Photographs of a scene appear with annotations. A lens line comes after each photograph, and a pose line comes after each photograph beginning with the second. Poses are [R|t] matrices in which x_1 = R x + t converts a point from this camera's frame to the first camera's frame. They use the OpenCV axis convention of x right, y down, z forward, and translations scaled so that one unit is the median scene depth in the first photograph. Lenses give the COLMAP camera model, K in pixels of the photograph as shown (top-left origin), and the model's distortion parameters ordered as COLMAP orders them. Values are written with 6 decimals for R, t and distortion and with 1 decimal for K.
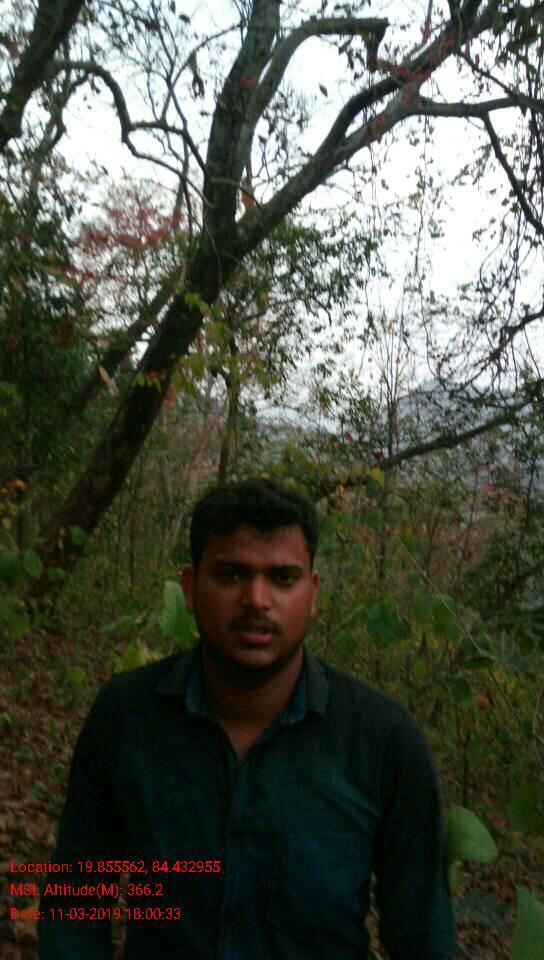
lens RADIAL K [[770.5, 0, 272.0], [0, 770.5, 480.0], [0, 0, 1]] dist [0.130405, -0.166627]
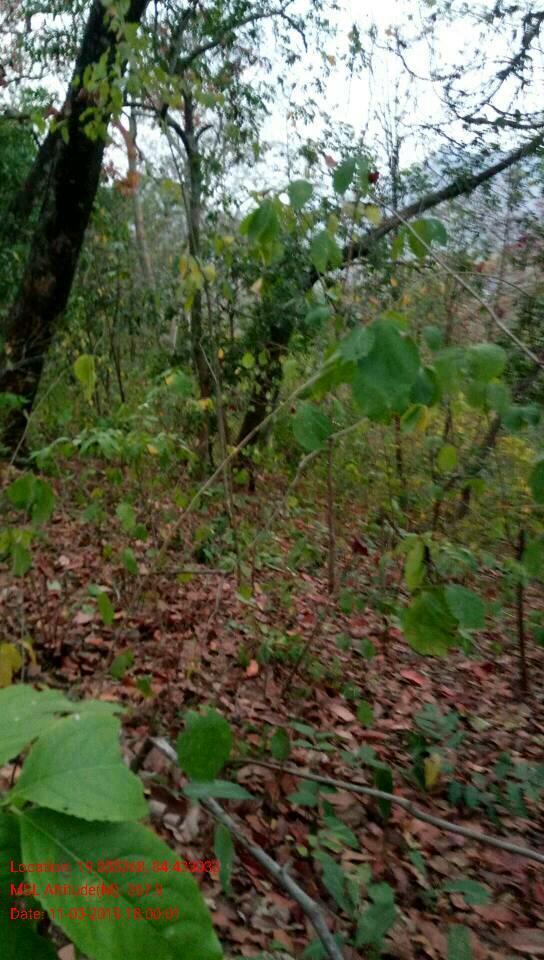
lens RADIAL K [[770.5, 0, 272.0], [0, 770.5, 480.0], [0, 0, 1]] dist [0.130405, -0.166627]
pose [[0.992524, -0.117245, -0.033903, 0.016909], [0.121963, 0.963183, 0.239592, 0.025283], [0.004564, -0.241936, 0.970282, 0.114710]]
